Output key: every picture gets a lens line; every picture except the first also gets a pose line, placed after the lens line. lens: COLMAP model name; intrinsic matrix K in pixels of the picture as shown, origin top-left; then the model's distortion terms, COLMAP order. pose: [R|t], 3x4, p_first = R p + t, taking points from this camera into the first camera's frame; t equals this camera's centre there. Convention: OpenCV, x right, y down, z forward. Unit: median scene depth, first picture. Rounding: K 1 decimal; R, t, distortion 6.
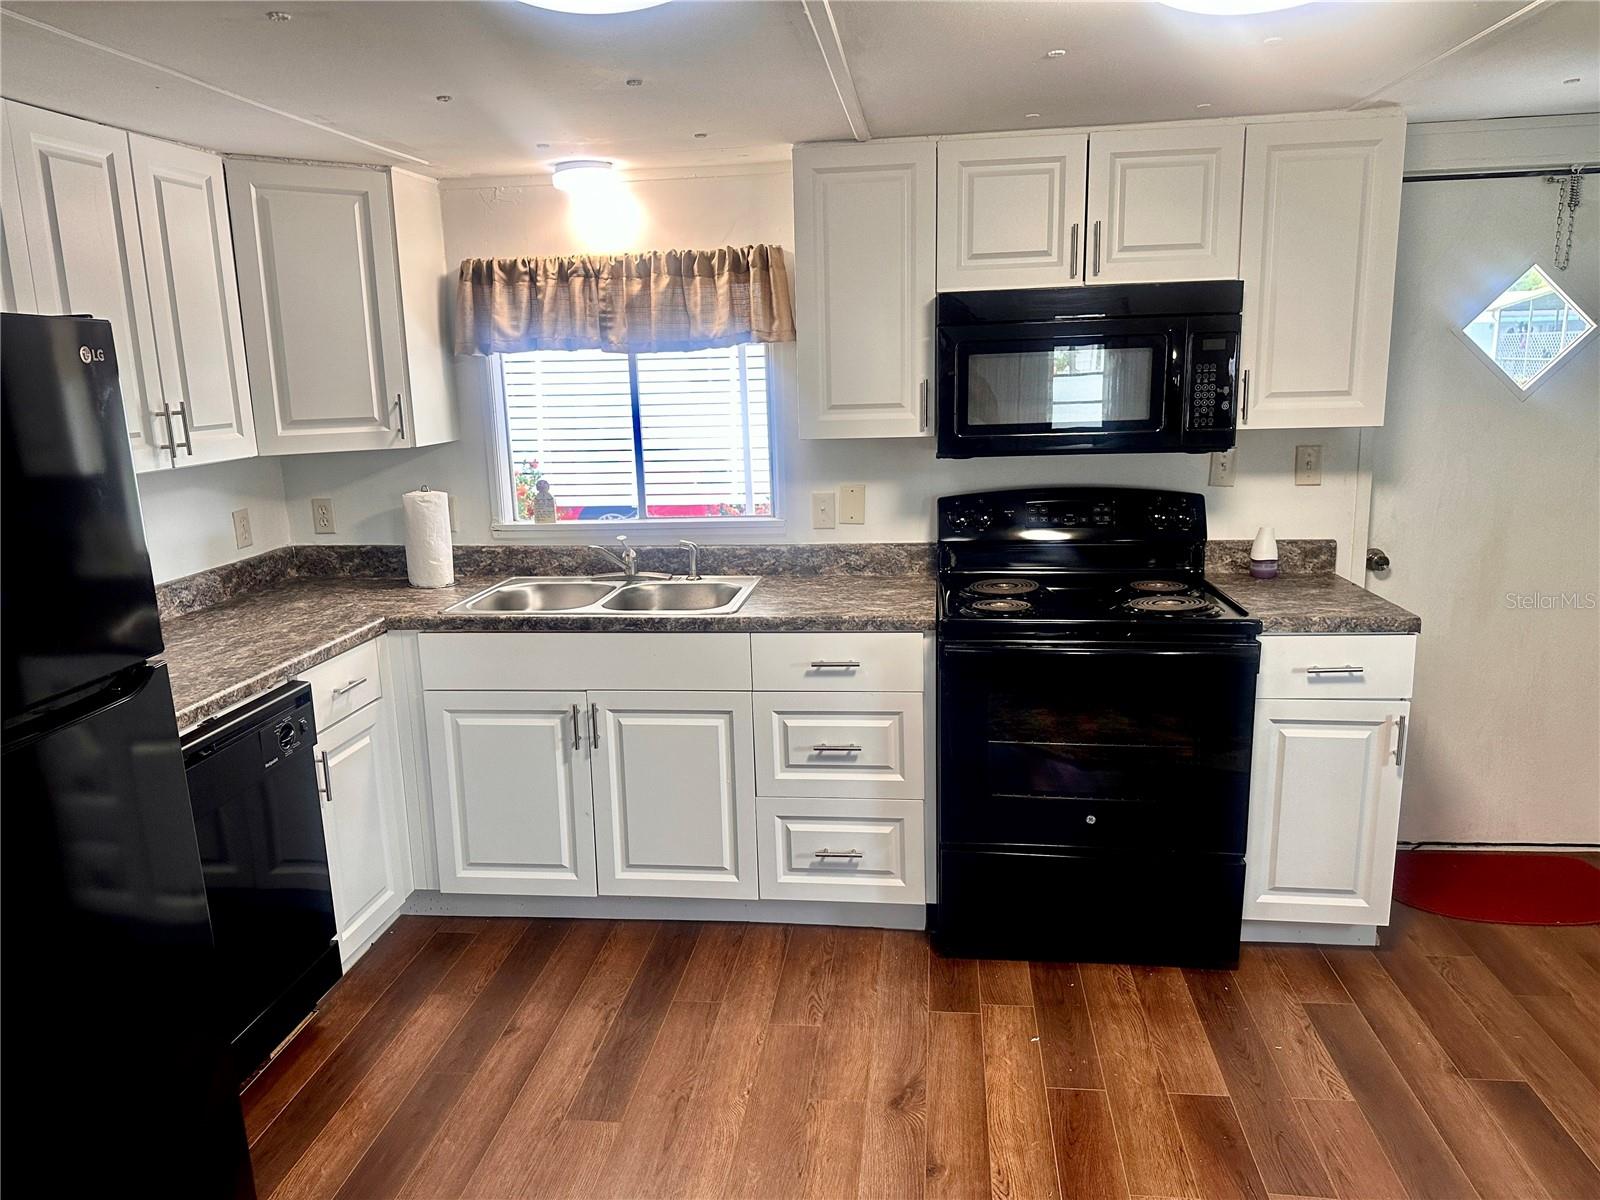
lens RADIAL K [[1119.8, 0, 794.0], [0, 1119.8, 602.2], [0, 0, 1]] dist [0.045360, -0.050159]
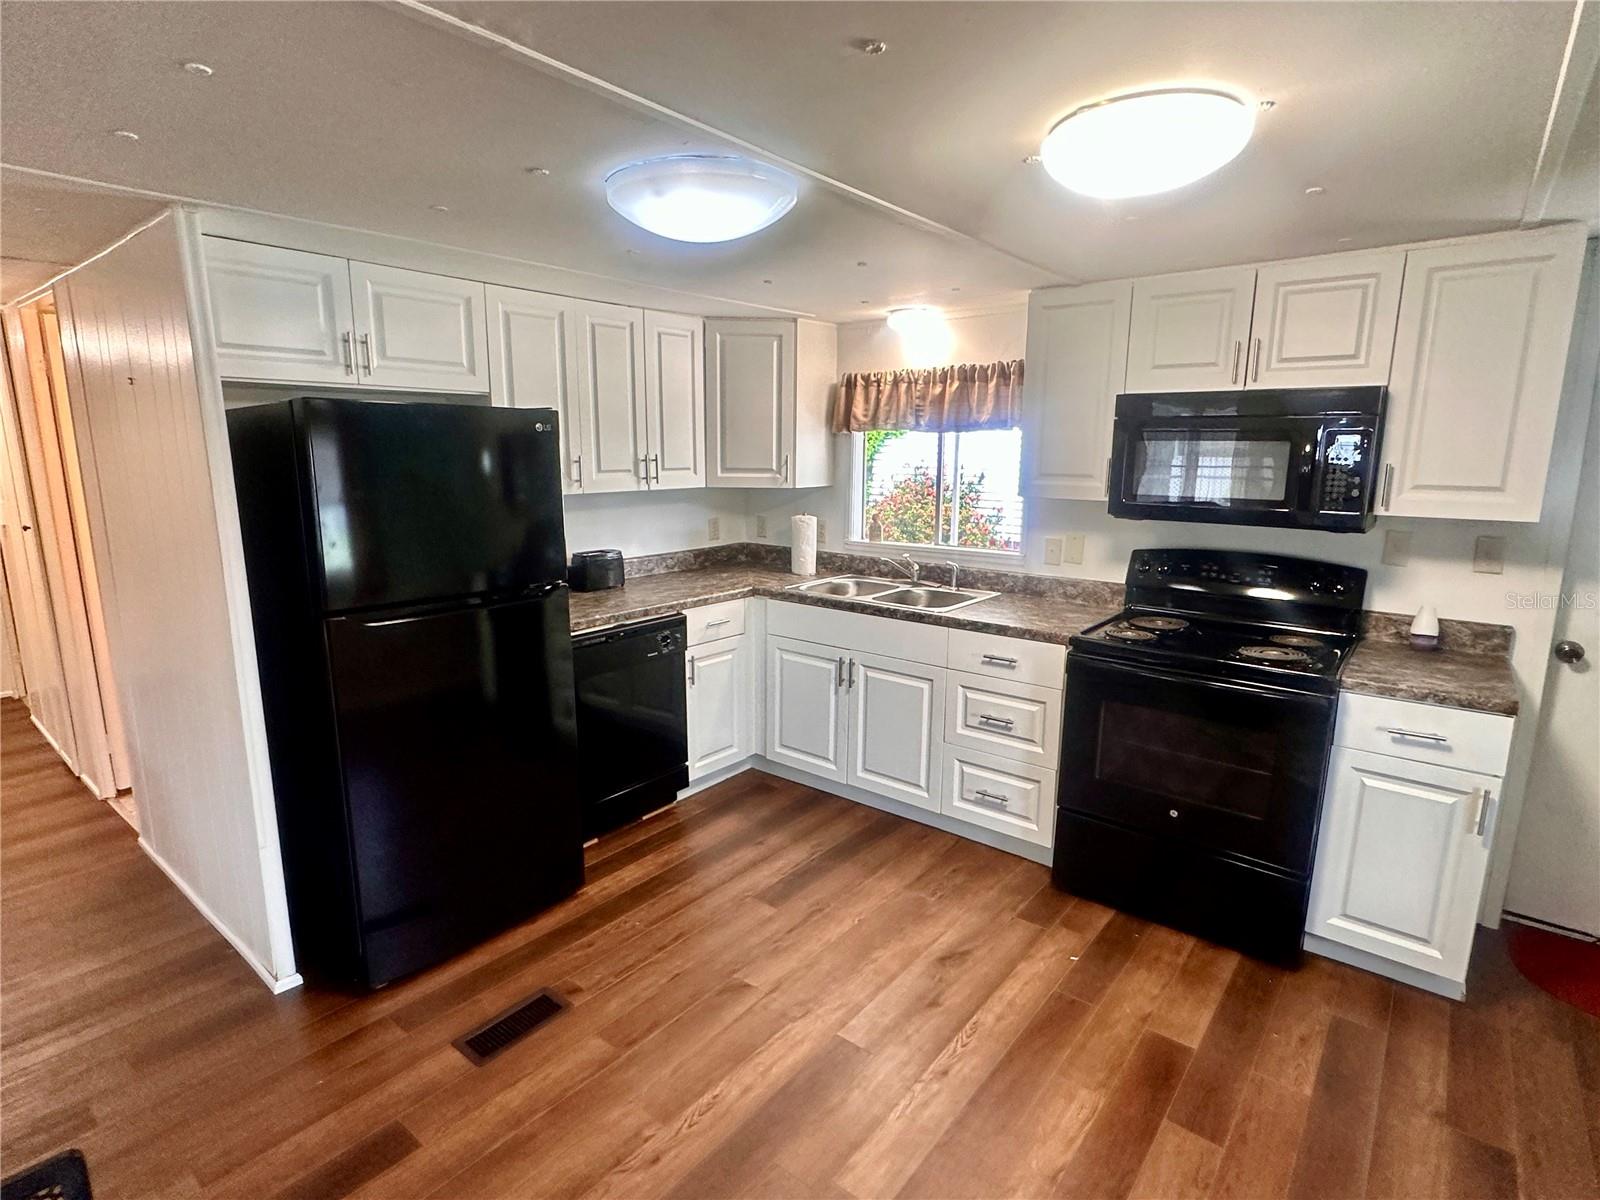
lens RADIAL K [[818.7, 0, 803.0], [0, 818.7, 598.1], [0, 0, 1]] dist [0.002022, 0.000071]
pose [[0.850723, 0.129287, -0.509465, 0.333537], [-0.136553, 0.990359, 0.023302, -0.009170], [0.507566, 0.049746, 0.860176, -0.007817]]
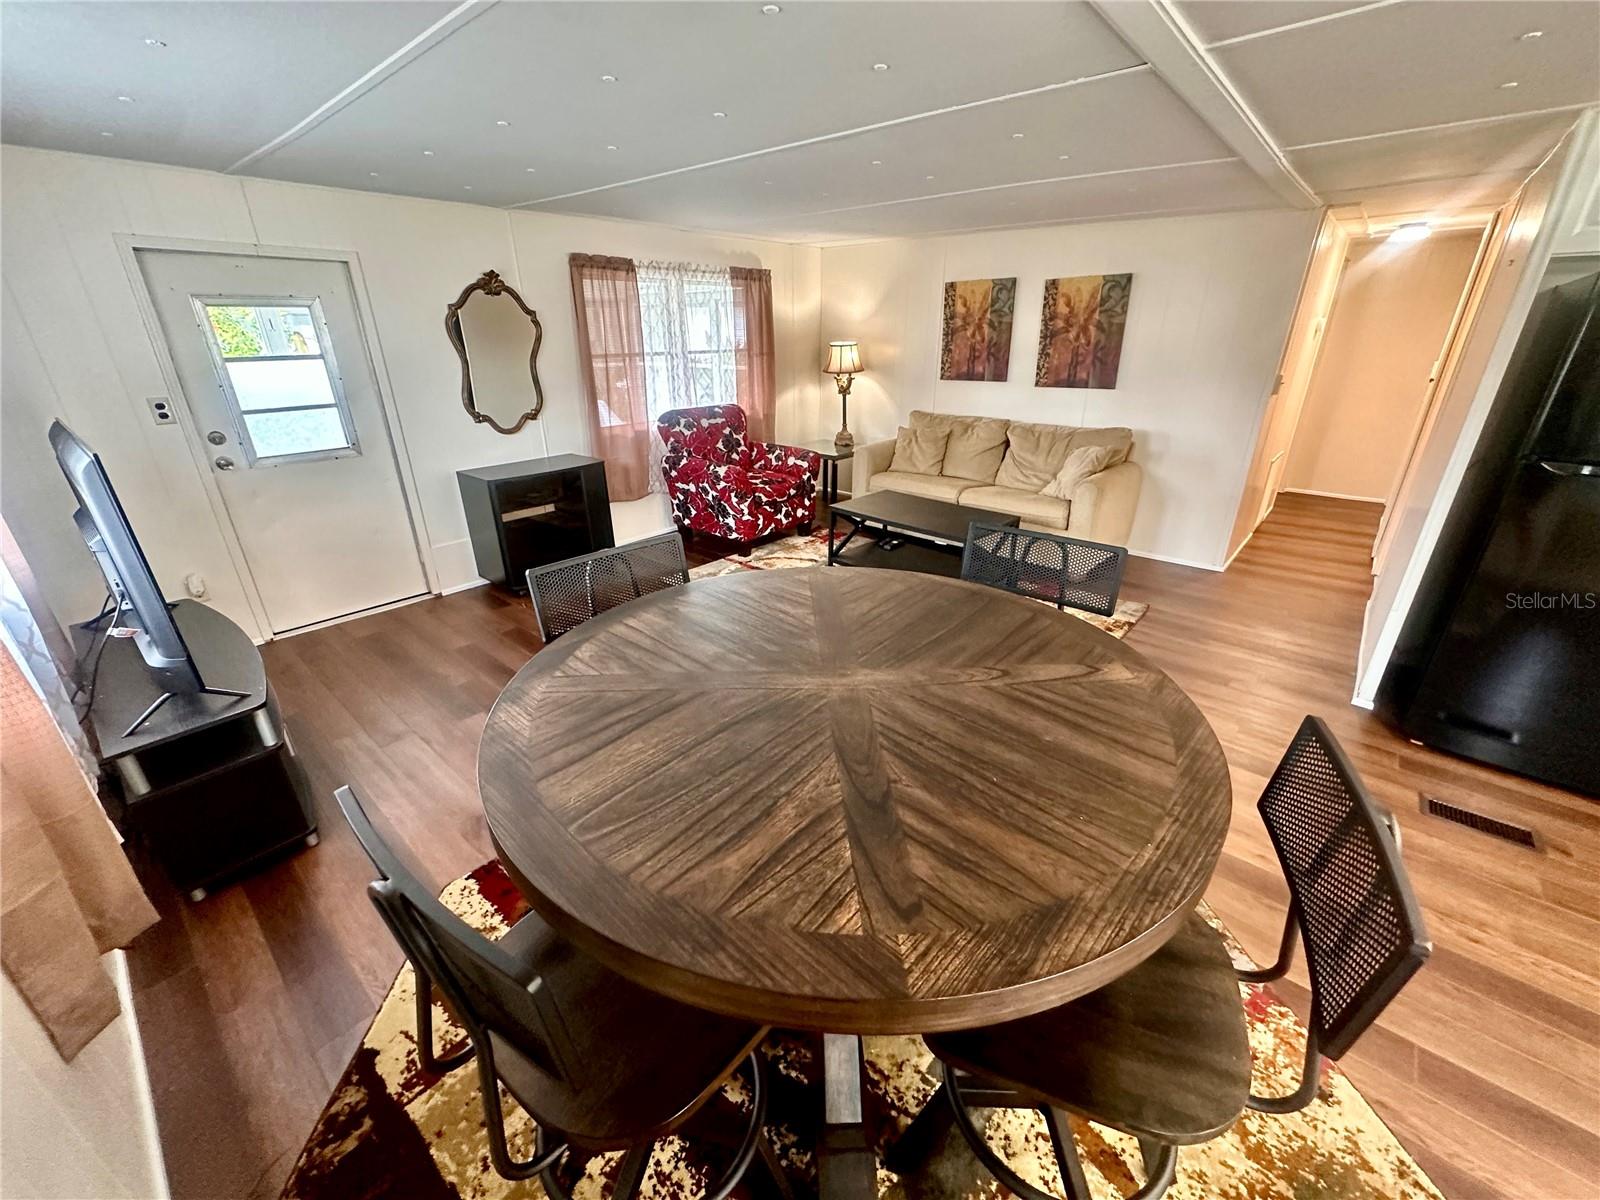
lens RADIAL K [[640.7, 0, 799.3], [0, 640.7, 599.8], [0, 0, 1]] dist [-0.005767, 0.001709]
pose [[-0.559918, 0.357784, -0.747317, 0.645127], [-0.146404, 0.845044, 0.514263, -0.031326], [0.815511, 0.397356, -0.420774, 0.106065]]
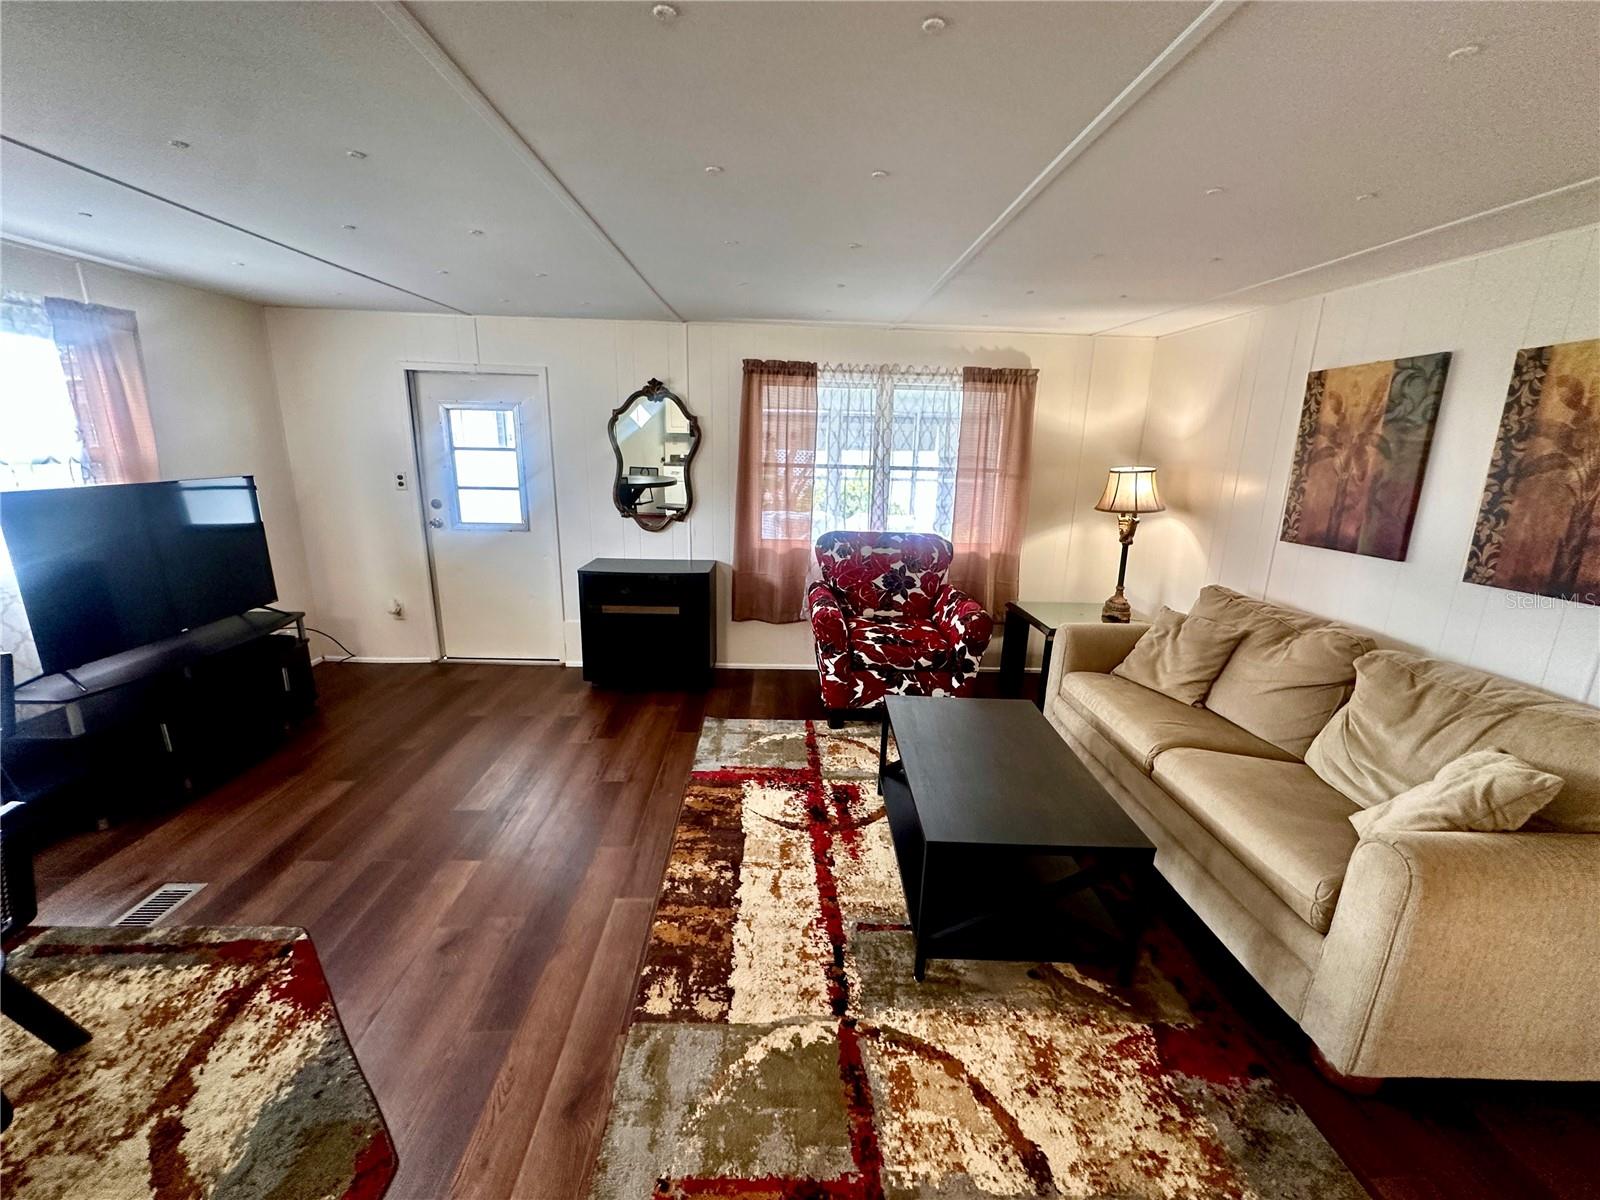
lens RADIAL K [[640.7, 0, 799.9], [0, 640.7, 600.7], [0, 0, 1]] dist [-0.005767, 0.001709]
pose [[-0.987484, 0.045886, -0.150899, -0.240487], [-0.025105, 0.898816, 0.437607, -0.015586], [0.155710, 0.435918, -0.886414, 0.221490]]
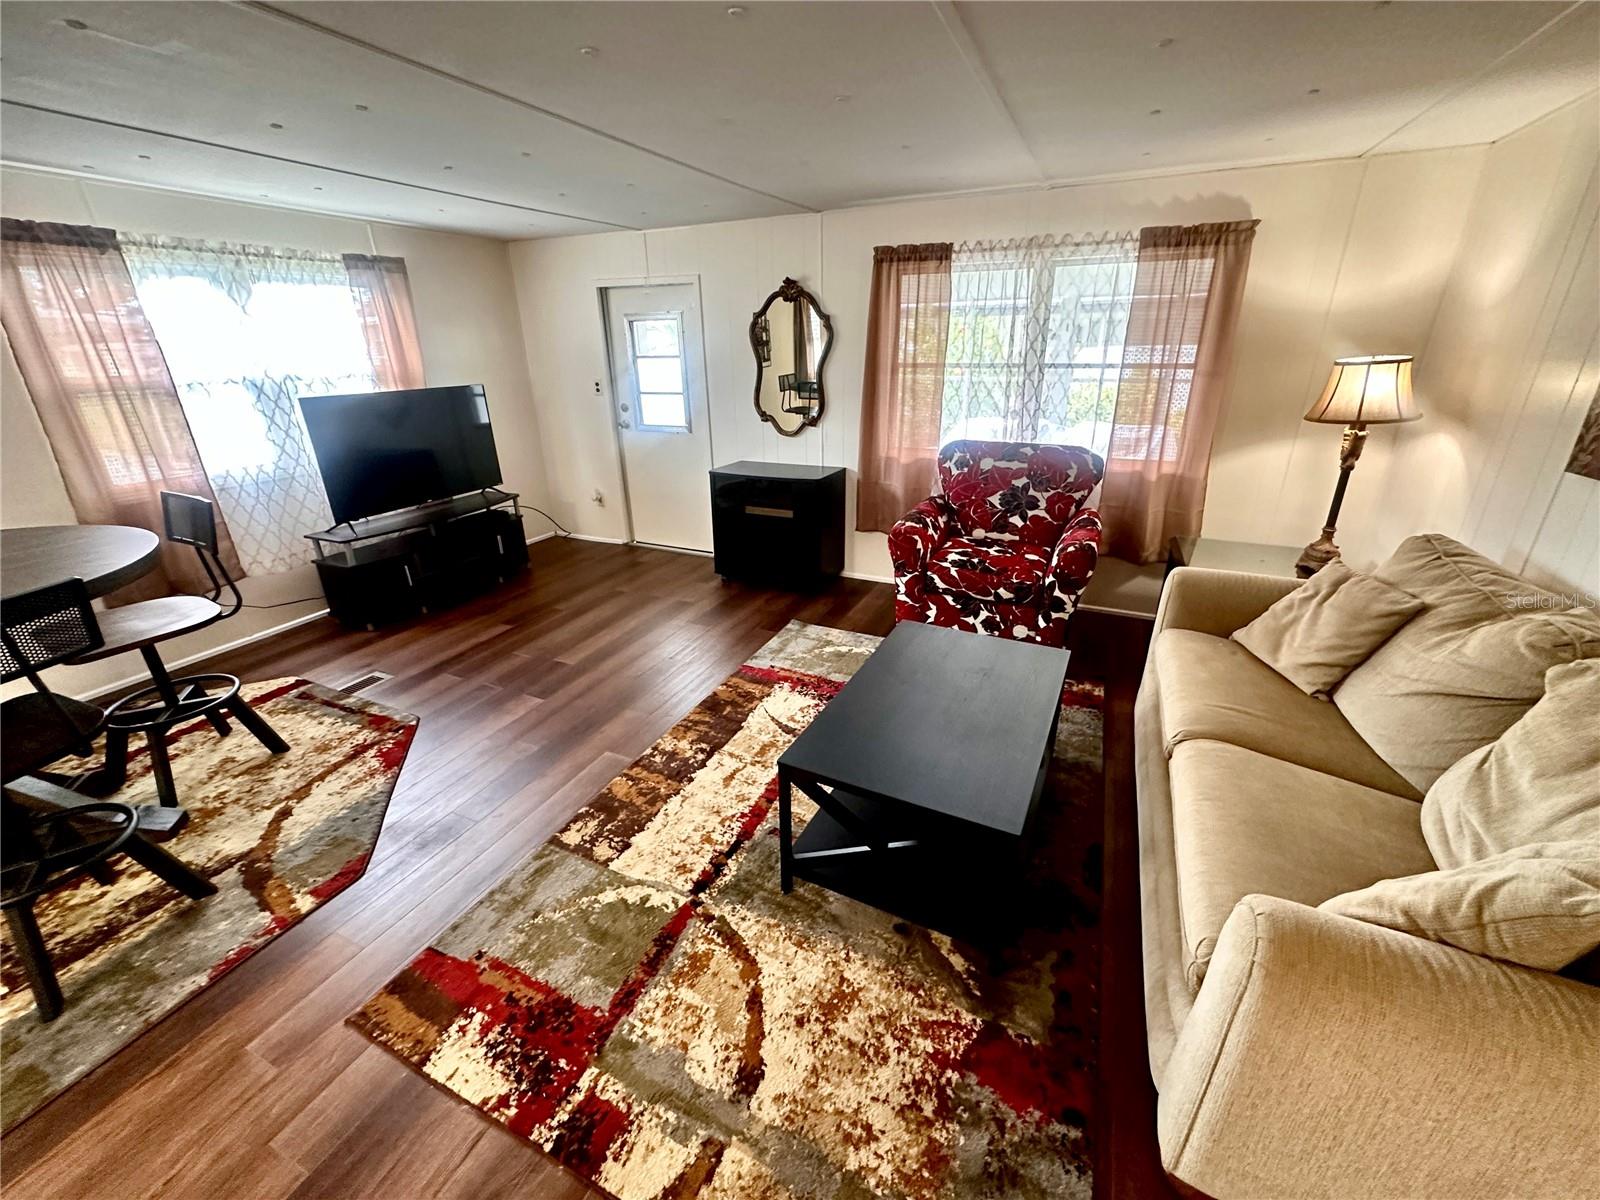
lens RADIAL K [[640.7, 0, 800.2], [0, 640.7, 599.8], [0, 0, 1]] dist [-0.005767, 0.001709]
pose [[-0.952485, -0.069035, 0.296660, -0.605444], [0.106939, 0.836176, 0.537934, 0.007520], [-0.285196, 0.544098, -0.789063, 0.185646]]
